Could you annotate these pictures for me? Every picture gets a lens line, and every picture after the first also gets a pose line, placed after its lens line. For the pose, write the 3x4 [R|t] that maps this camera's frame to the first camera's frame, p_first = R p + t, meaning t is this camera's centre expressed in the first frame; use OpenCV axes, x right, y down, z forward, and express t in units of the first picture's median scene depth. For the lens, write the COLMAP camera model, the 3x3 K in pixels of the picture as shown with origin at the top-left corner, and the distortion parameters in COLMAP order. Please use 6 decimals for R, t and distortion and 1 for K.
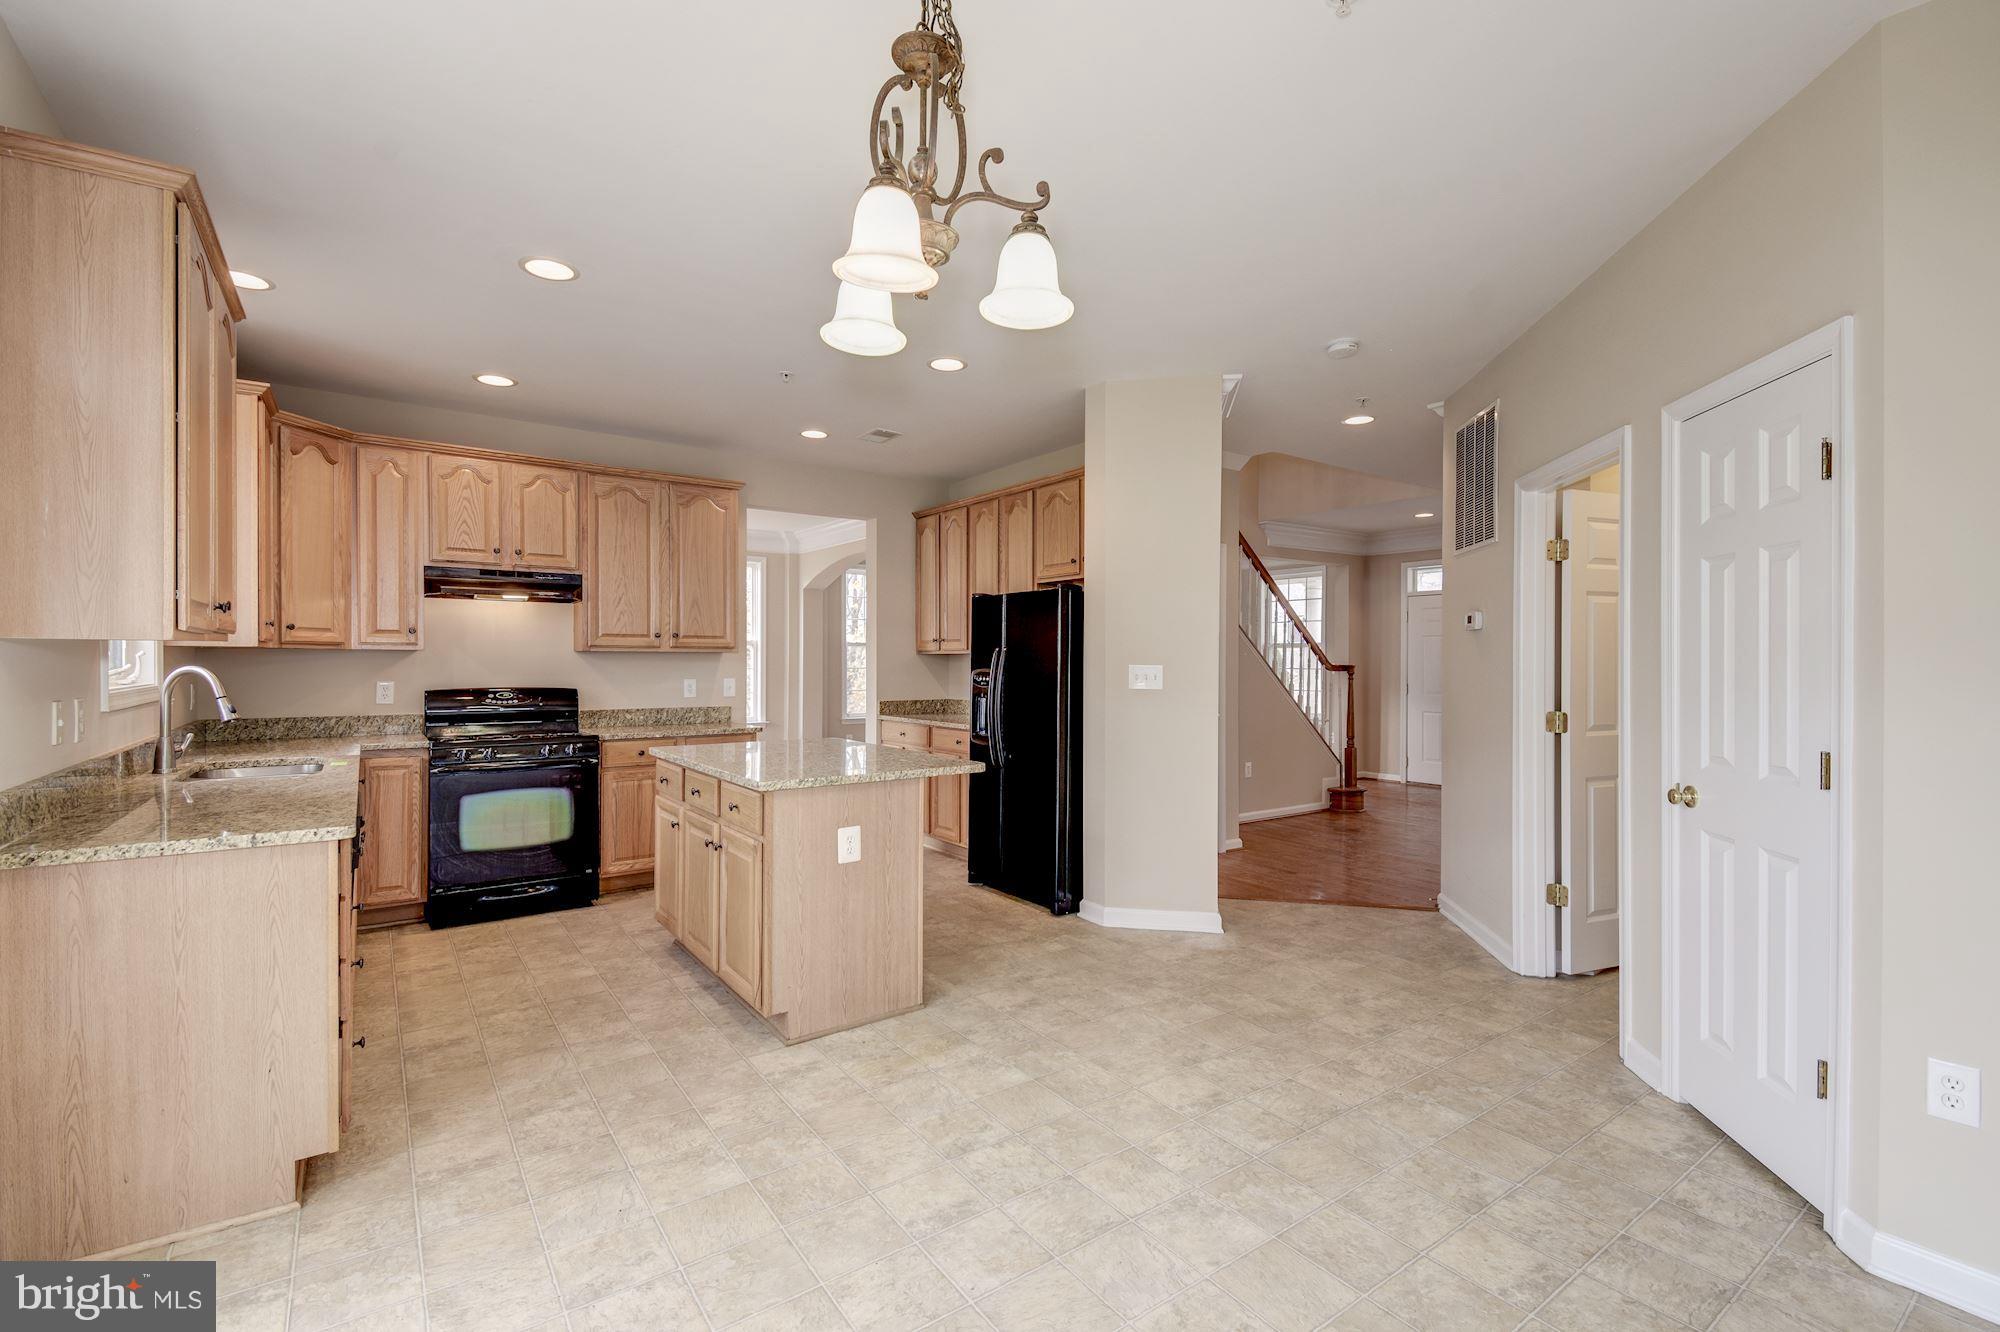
lens RADIAL K [[861.7, 0, 1030.4], [0, 861.7, 669.2], [0, 0, 1]] dist [-0.010298, -0.000502]
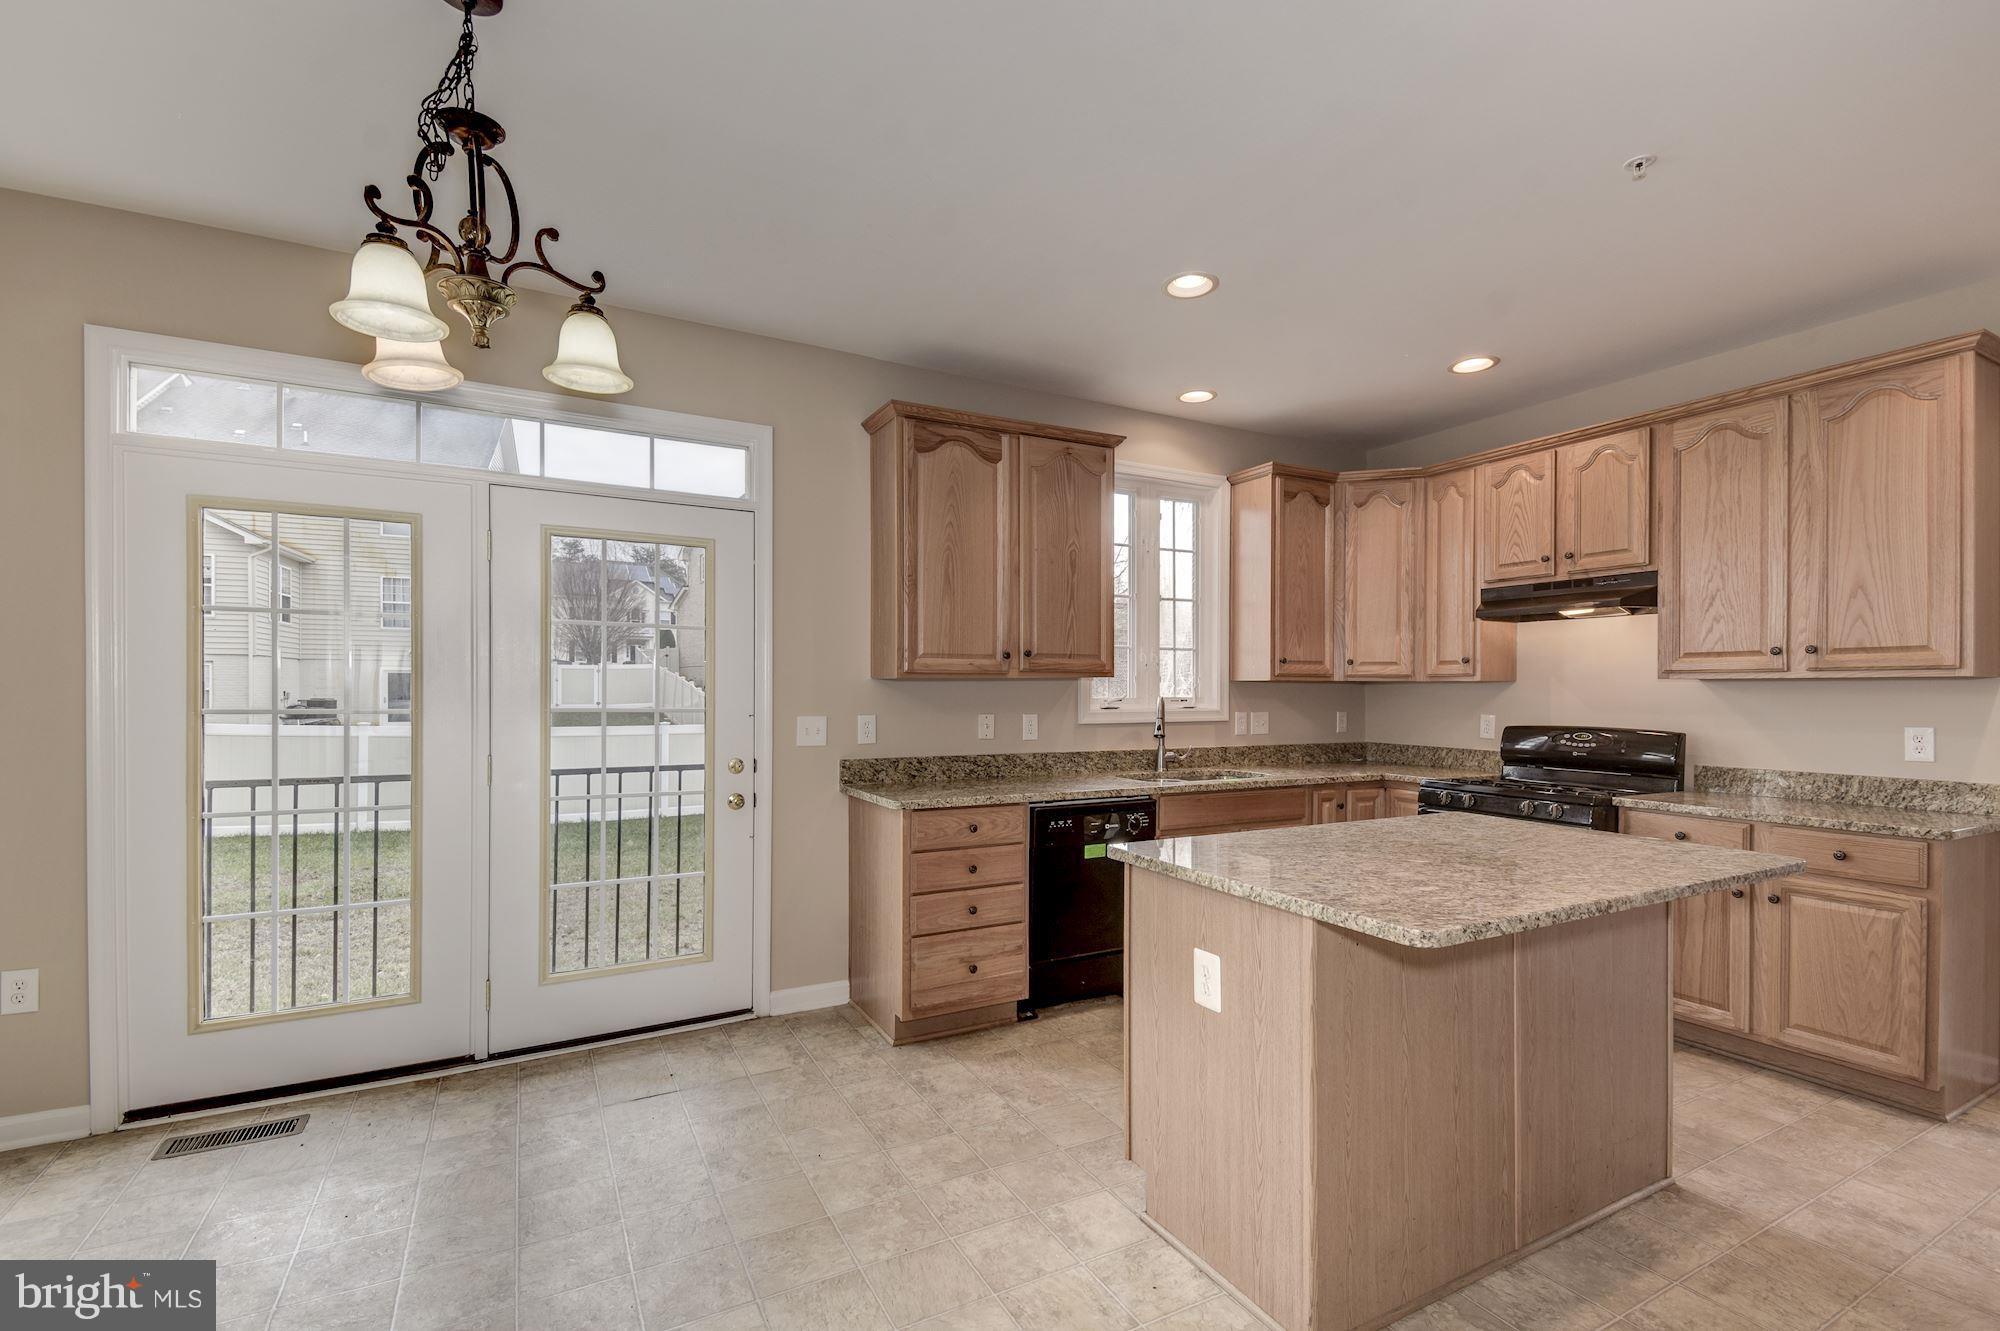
lens RADIAL K [[887.7, 0, 998.6], [0, 887.7, 693.6], [0, 0, 1]] dist [0.013296, -0.000594]
pose [[-0.155609, 0.001598, -0.987817, 0.307457], [-0.012461, 0.999916, 0.003581, -0.005596], [0.987740, 0.012867, -0.155576, 0.627477]]
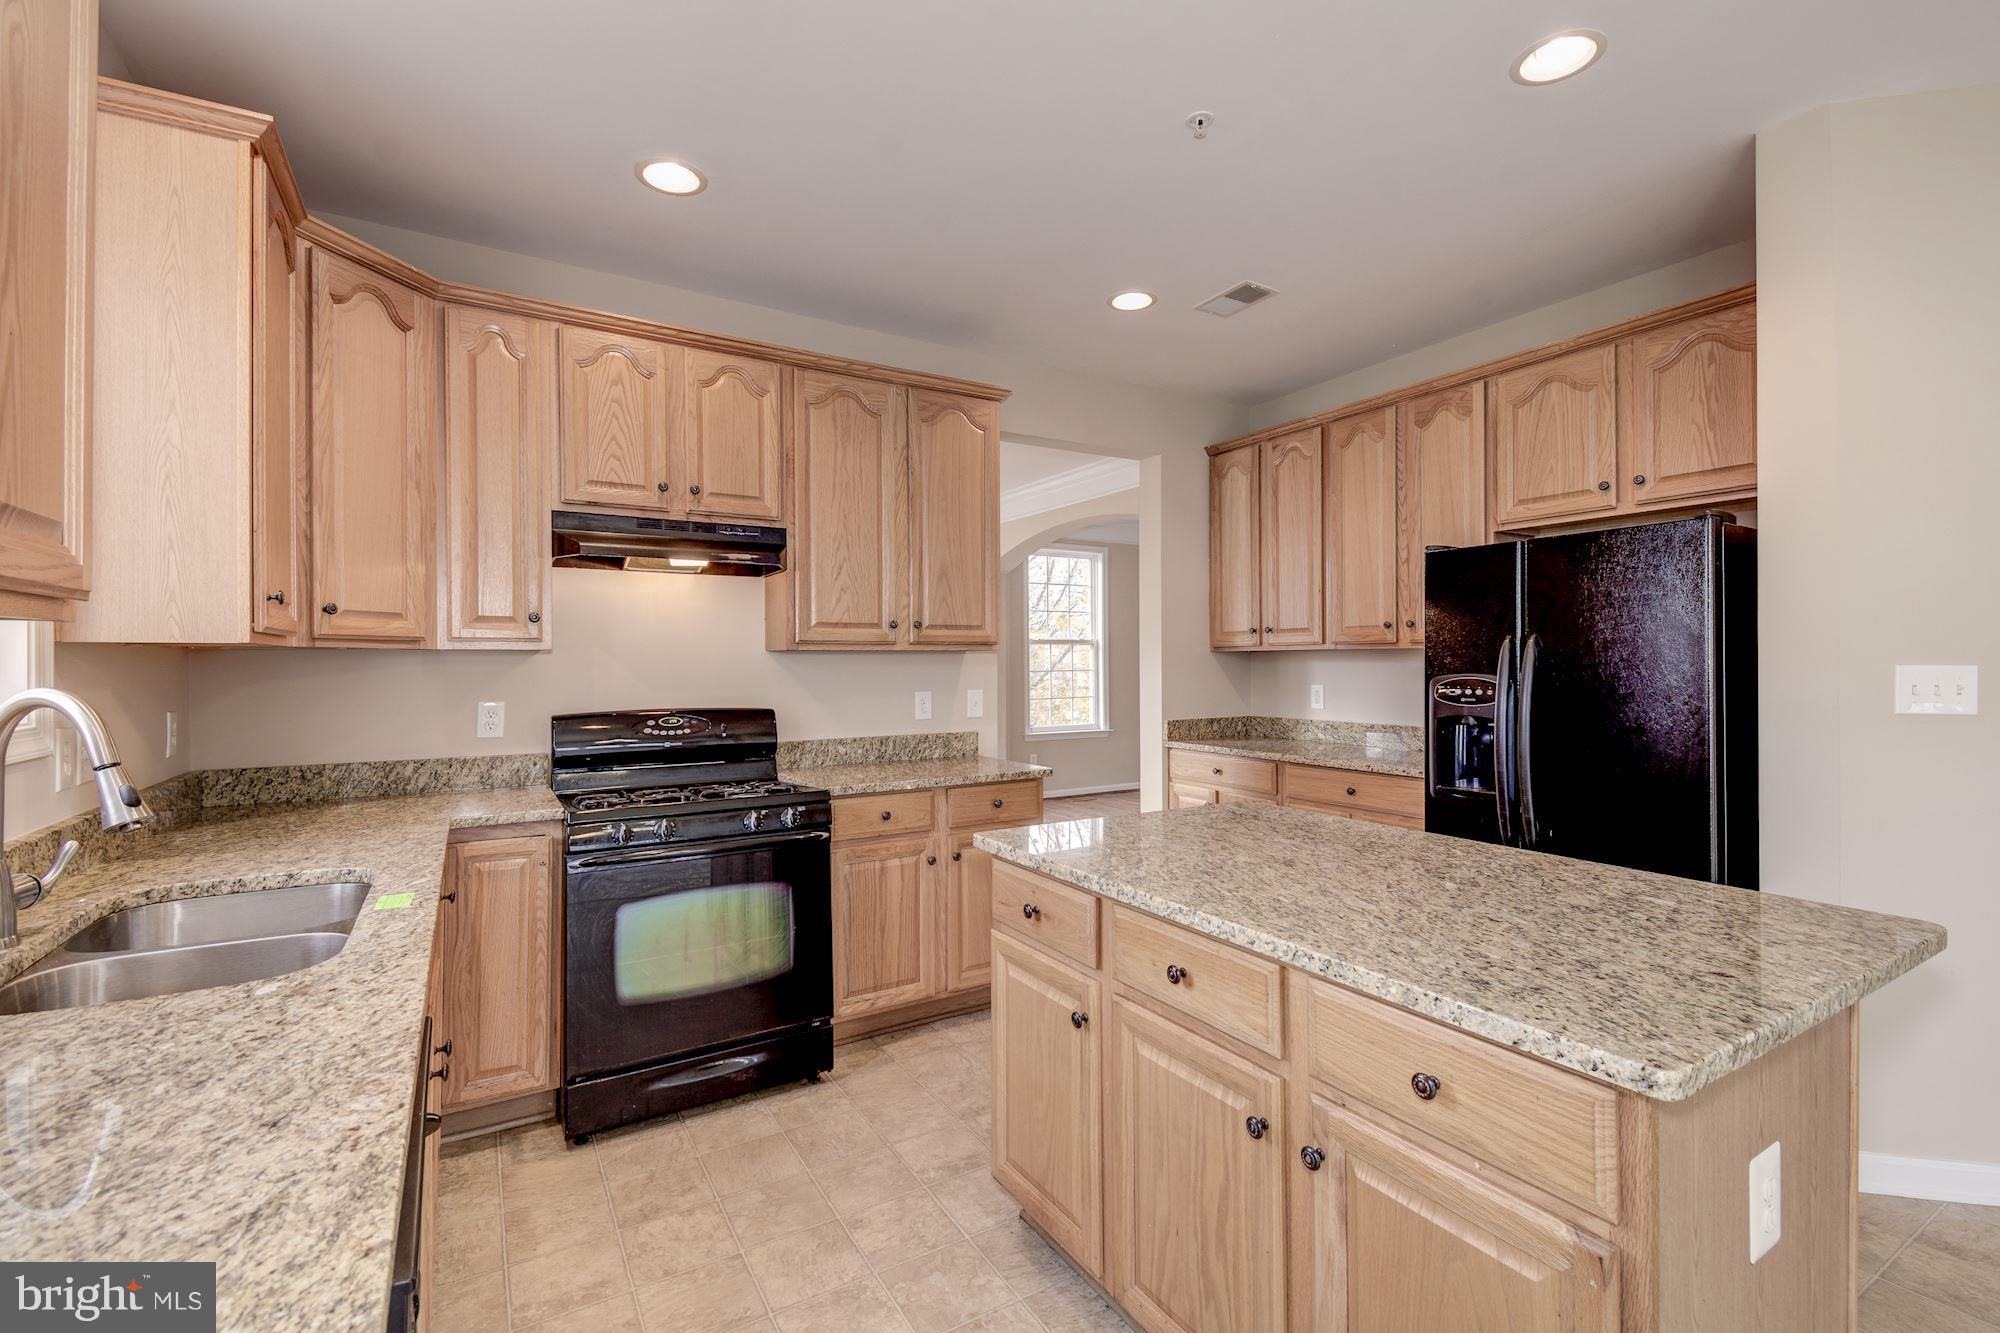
lens RADIAL K [[856.3, 0, 1006.8], [0, 856.3, 660.8], [0, 0, 1]] dist [0.002005, -0.000450]
pose [[0.994634, -0.007826, -0.103156, -0.320605], [0.006810, 0.999925, -0.010192, -0.006332], [0.103228, 0.009434, 0.994613, 0.425189]]
